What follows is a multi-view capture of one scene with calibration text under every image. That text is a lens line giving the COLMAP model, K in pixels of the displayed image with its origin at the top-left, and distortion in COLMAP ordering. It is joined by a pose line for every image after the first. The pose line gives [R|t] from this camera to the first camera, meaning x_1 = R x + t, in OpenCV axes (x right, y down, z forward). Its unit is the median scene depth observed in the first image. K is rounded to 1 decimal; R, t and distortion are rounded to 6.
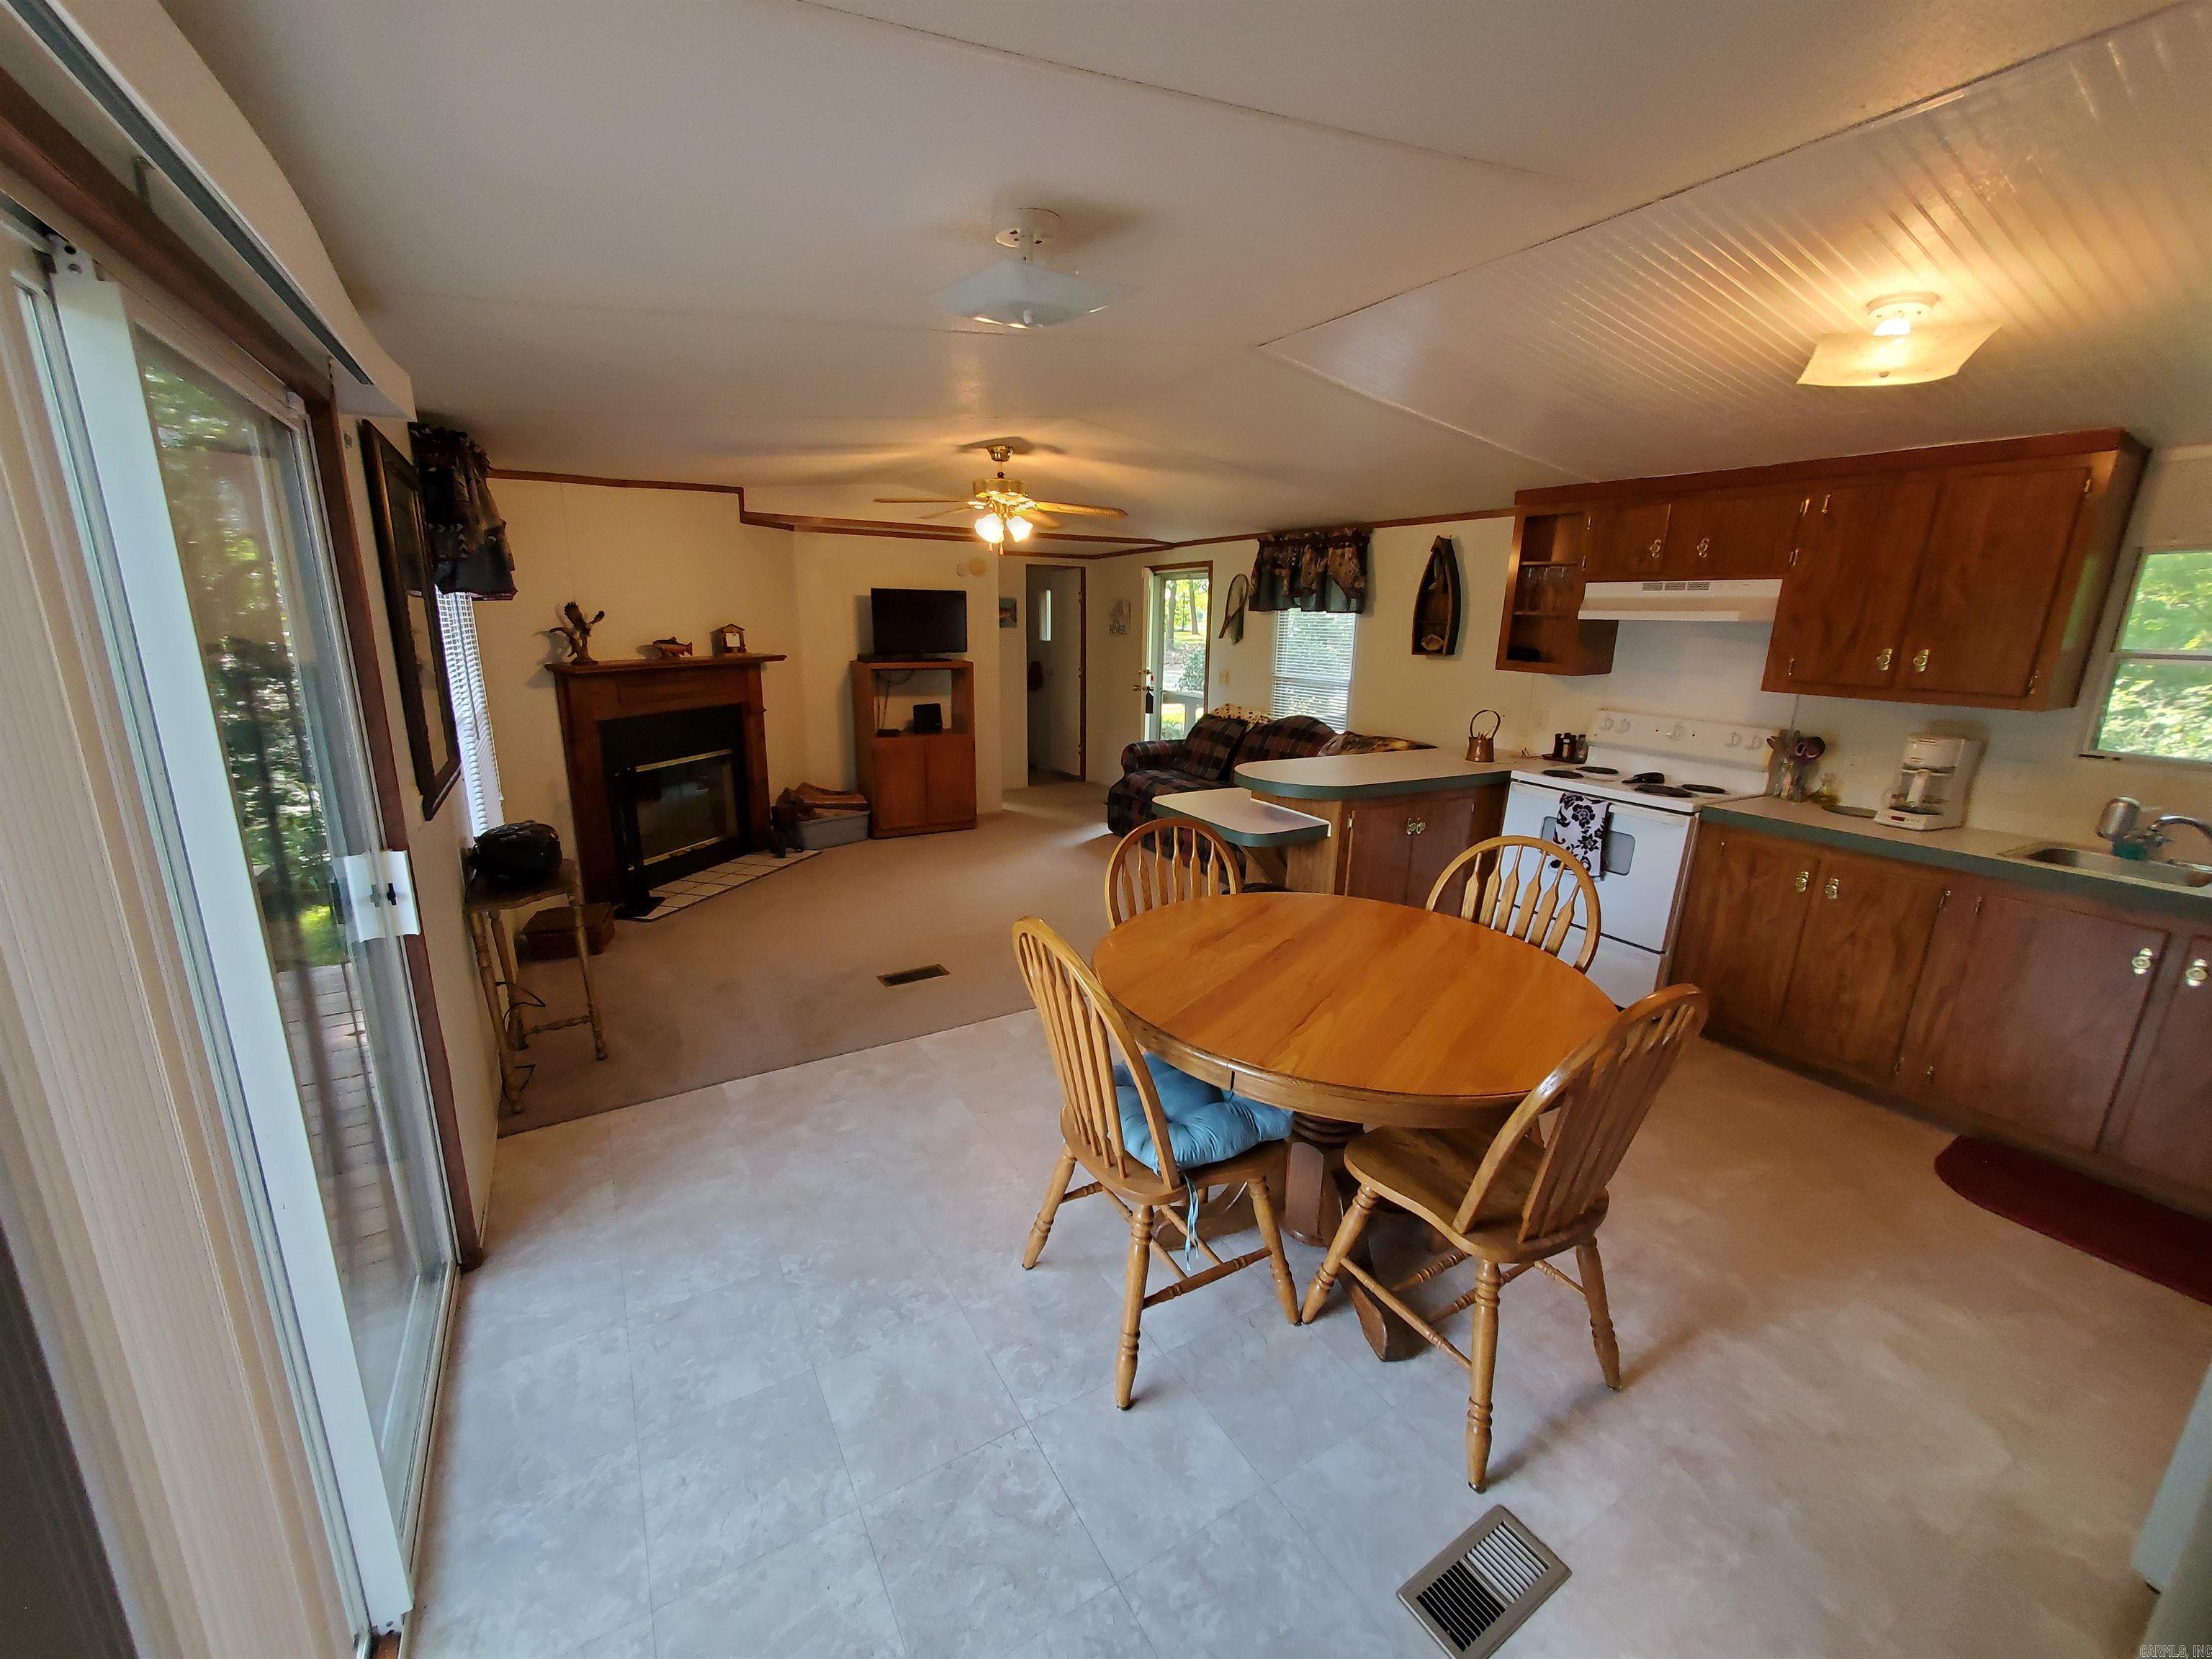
lens RADIAL K [[885.5, 0, 1105.2], [0, 885.5, 849.2], [0, 0, 1]] dist [-0.004637, 0.000041]
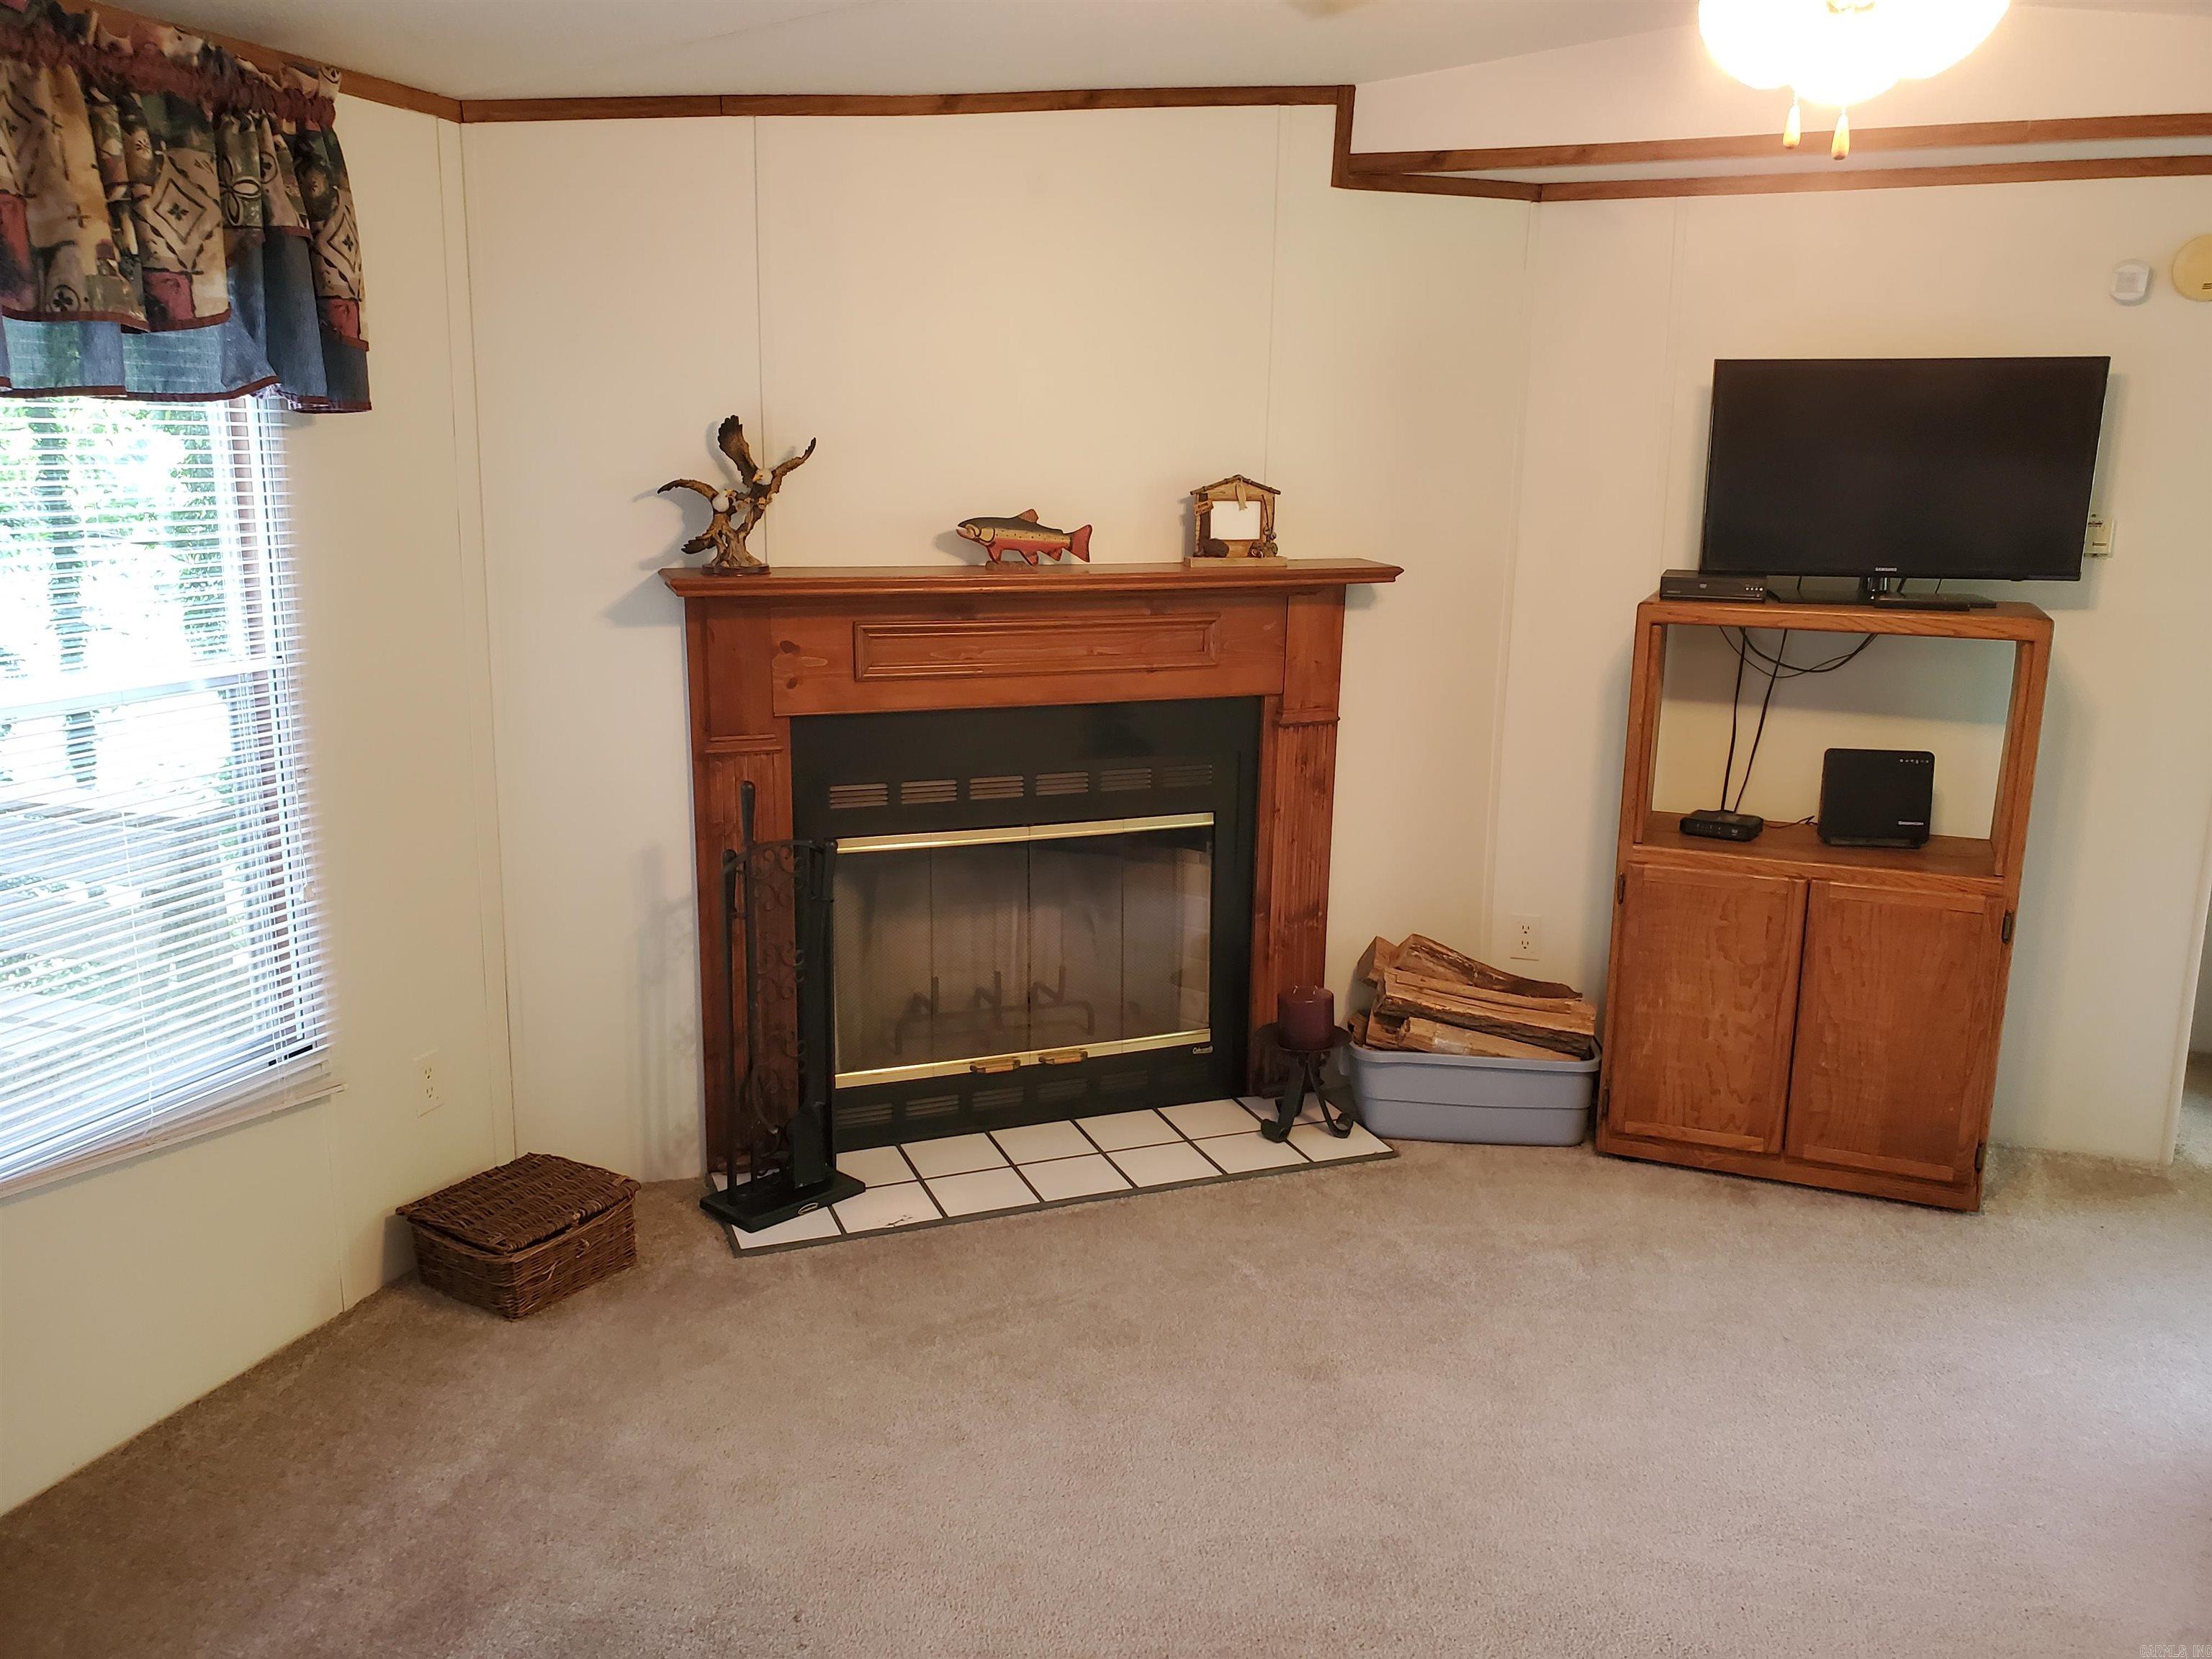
lens RADIAL K [[1740.7, 0, 1092.3], [0, 1740.7, 838.6], [0, 0, 1]] dist [0.048180, -0.074349]
pose [[0.609069, 0.172769, -0.774071, 0.106748], [-0.201176, 0.977720, 0.059929, -0.137791], [0.767179, 0.119223, 0.630256, 0.512675]]
